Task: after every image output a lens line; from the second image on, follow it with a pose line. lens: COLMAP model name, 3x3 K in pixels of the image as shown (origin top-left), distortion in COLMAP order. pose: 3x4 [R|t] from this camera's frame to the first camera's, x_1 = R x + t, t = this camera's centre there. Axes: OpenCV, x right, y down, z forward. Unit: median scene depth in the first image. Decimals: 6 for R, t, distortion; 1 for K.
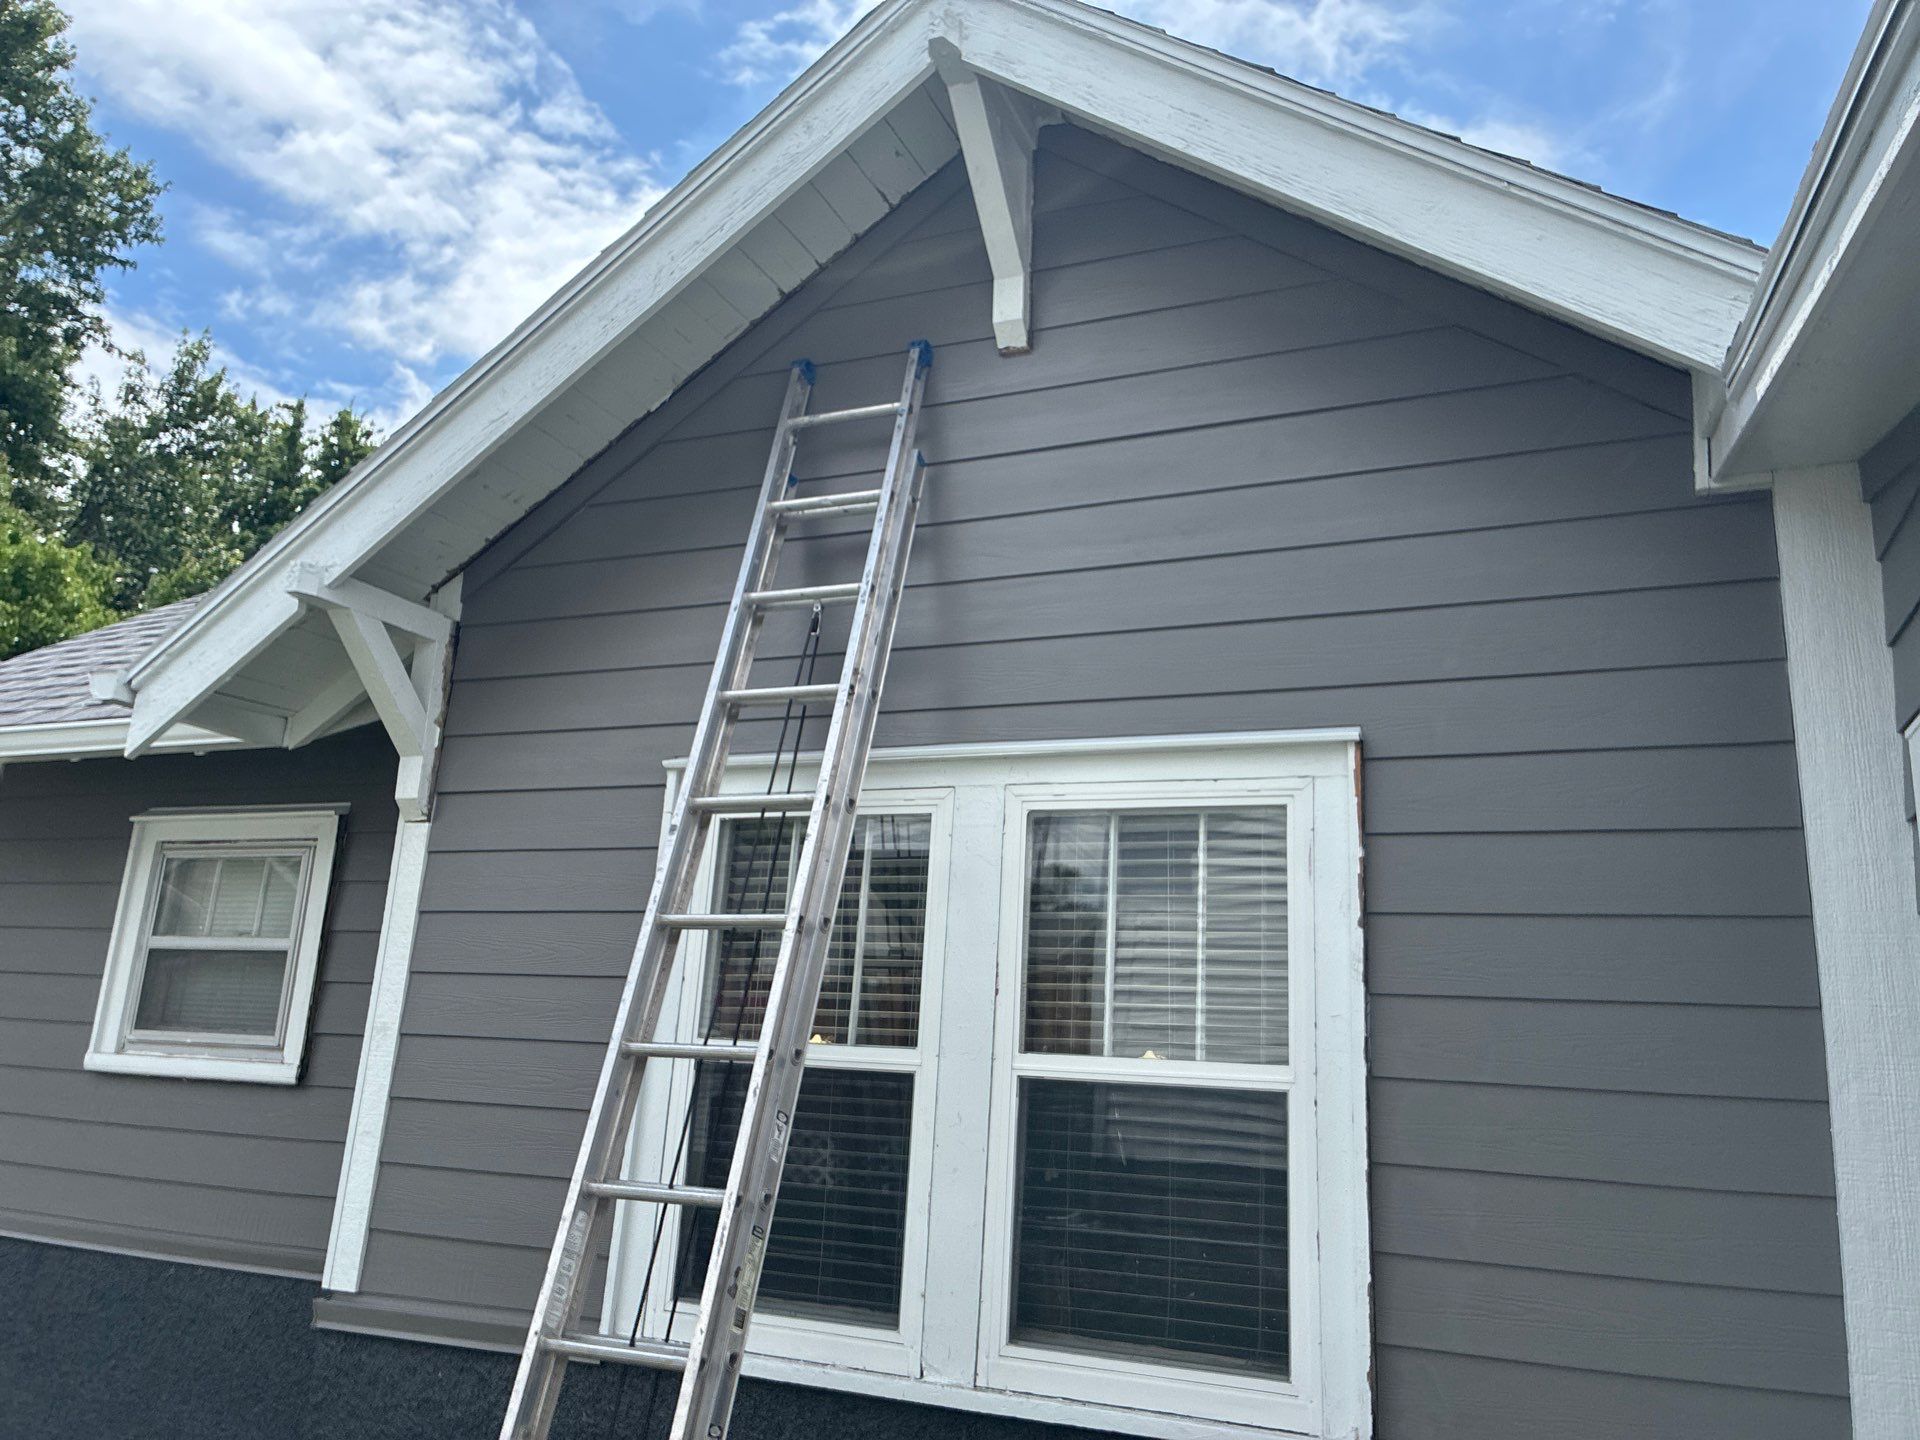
lens RADIAL K [[1427.3, 0, 960.0], [0, 1427.3, 720.0], [0, 0, 1]] dist [0.004868, -0.001113]
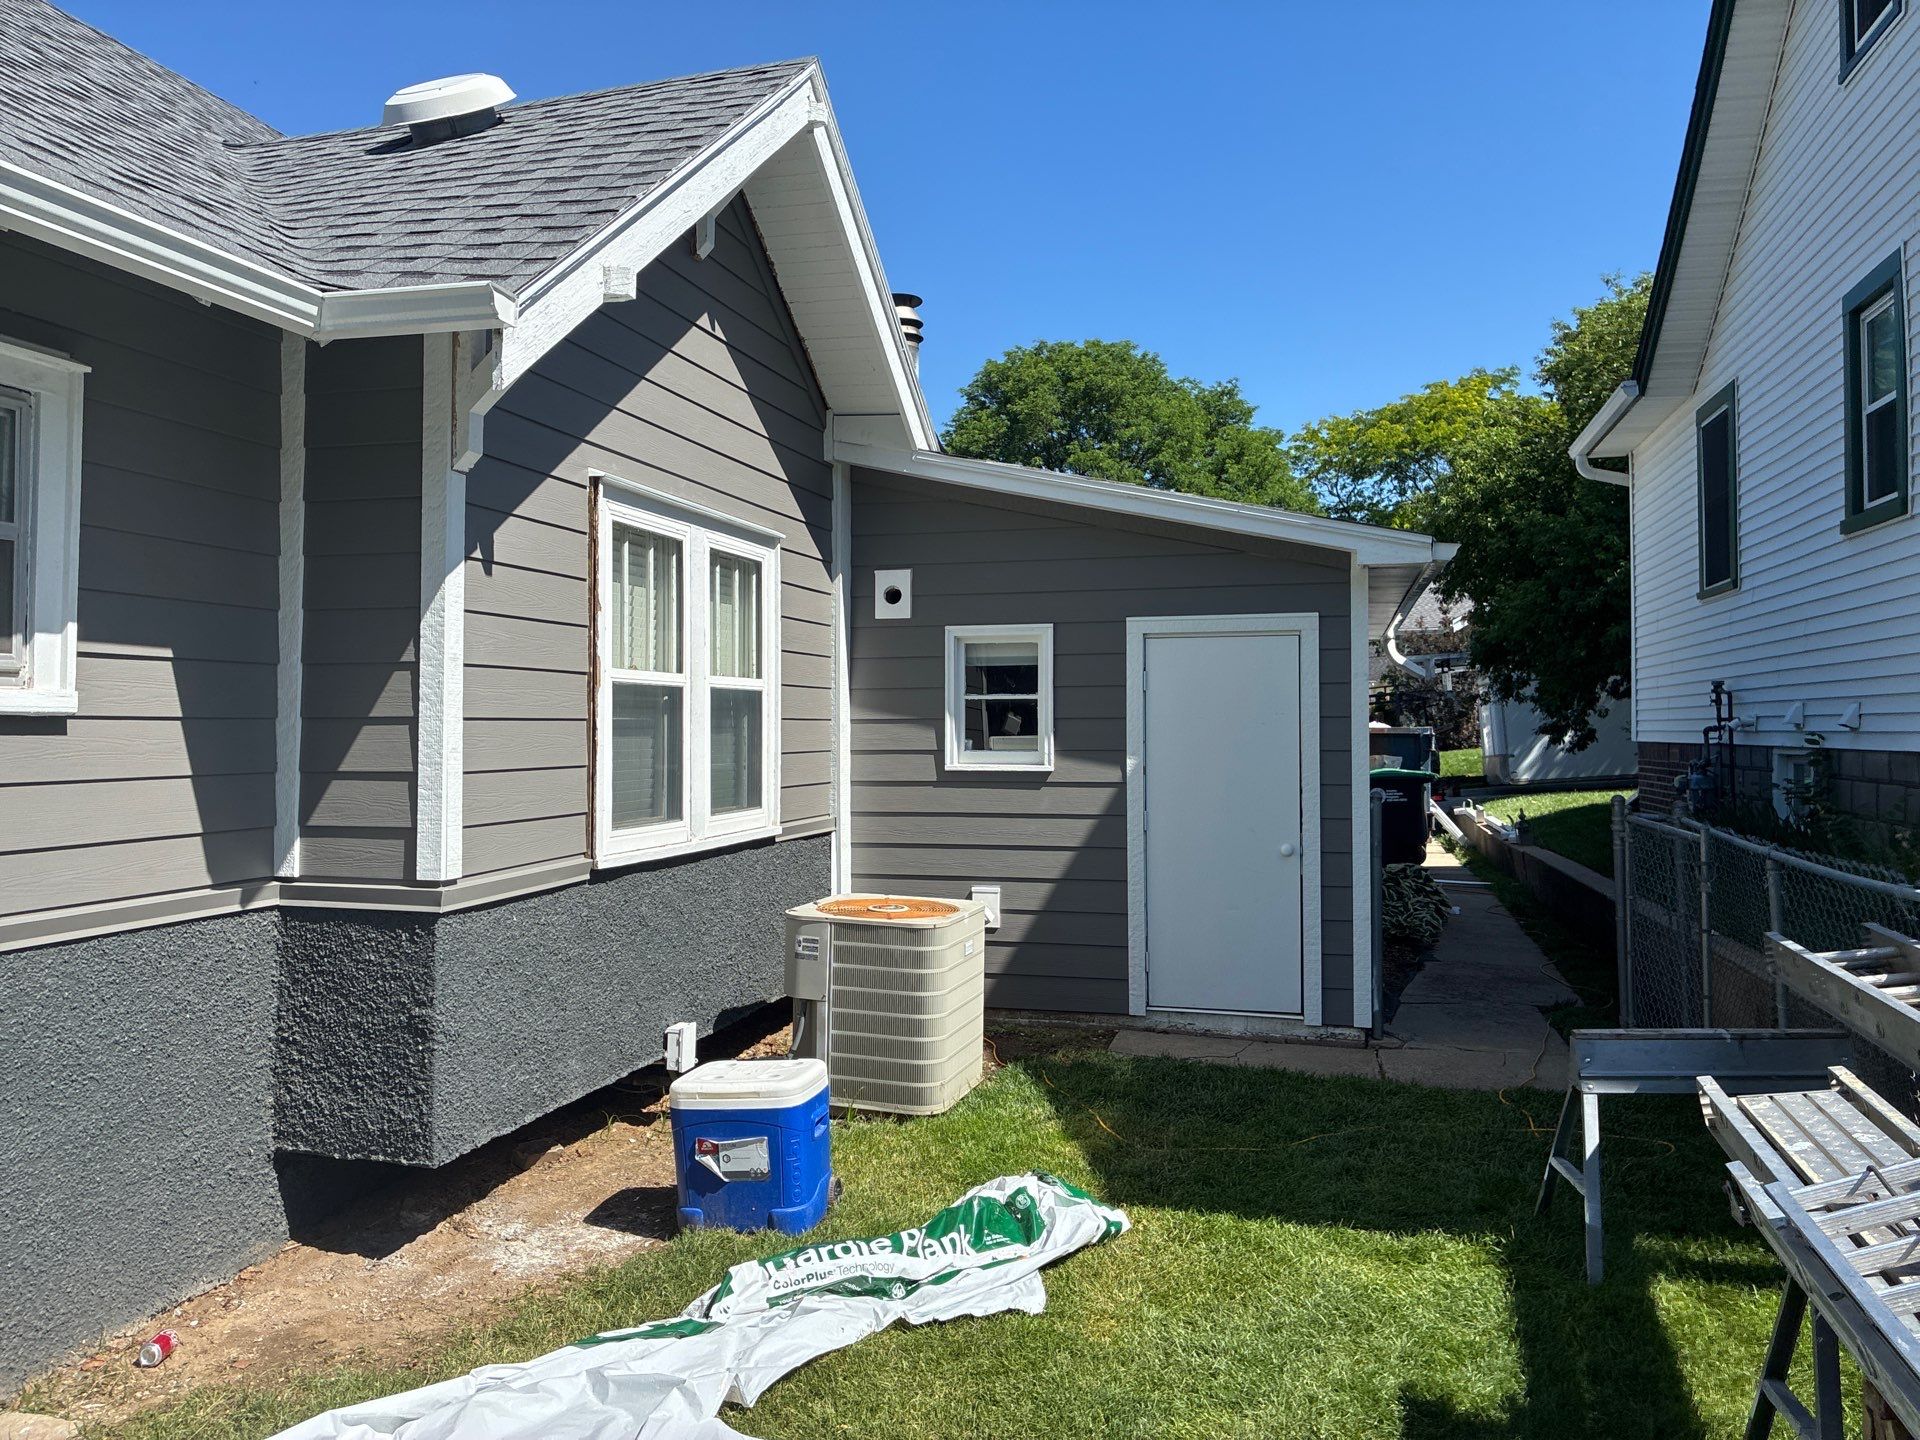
lens RADIAL K [[1402.9, 0, 957.5], [0, 1402.9, 696.7], [0, 0, 1]] dist [0.047612, -0.070538]
pose [[-0.126646, -0.041095, 0.991096, -1.897788], [-0.266109, 0.963925, 0.005964, 0.163158], [-0.955587, -0.262984, -0.133013, 0.937441]]
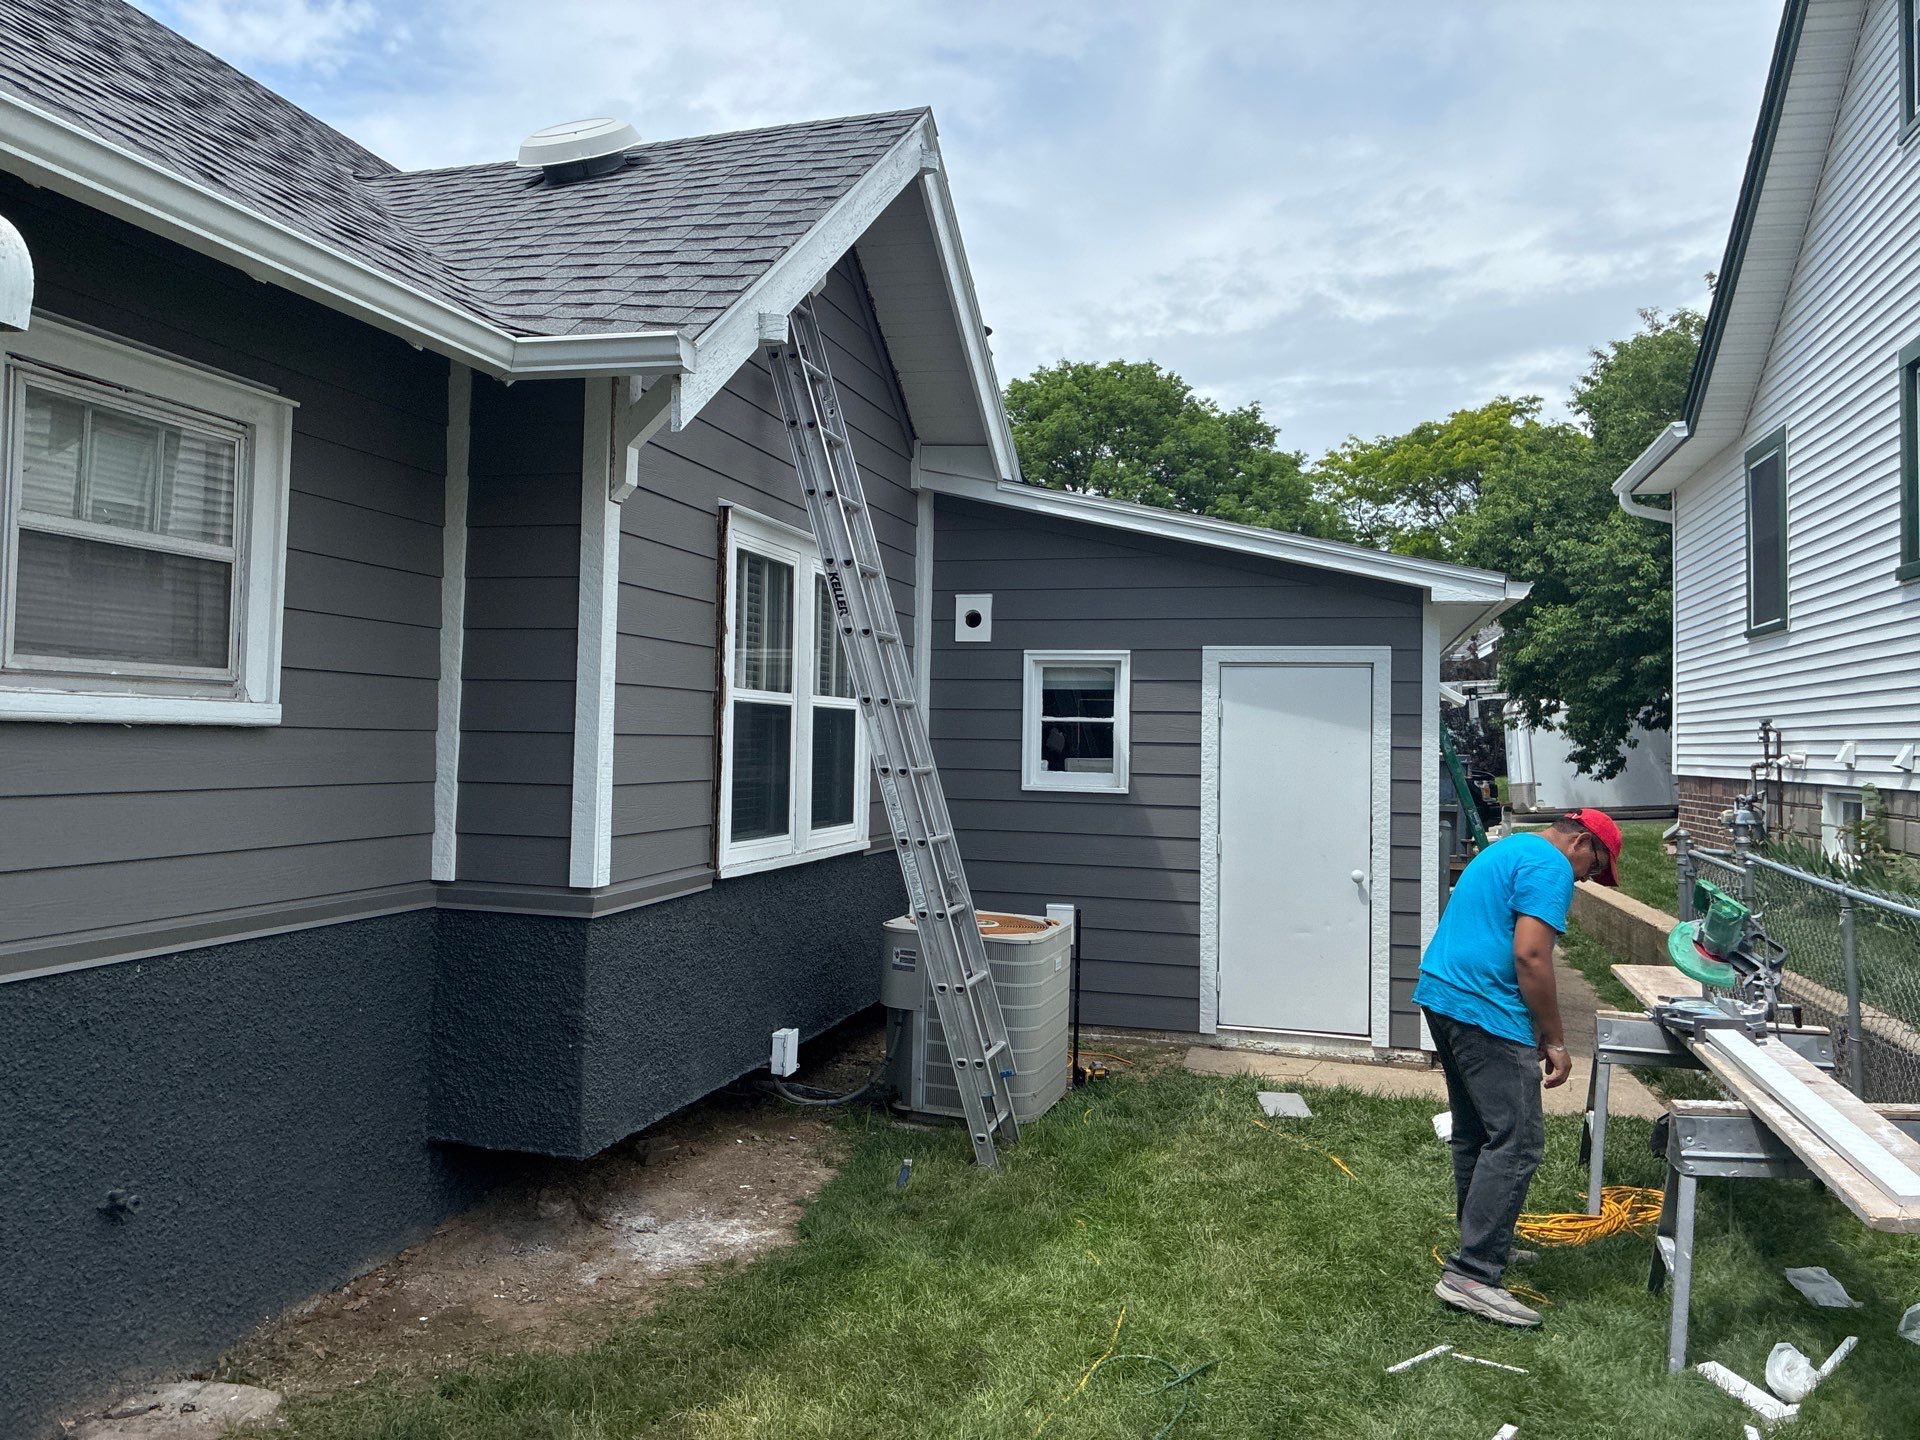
lens RADIAL K [[1405.4, 0, 953.8], [0, 1405.4, 685.6], [0, 0, 1]] dist [0.004190, -0.000909]
pose [[-0.114733, -0.027187, 0.993024, -1.952995], [-0.288581, 0.957429, -0.007129, 0.180677], [-0.950556, -0.287386, -0.117694, 1.061614]]
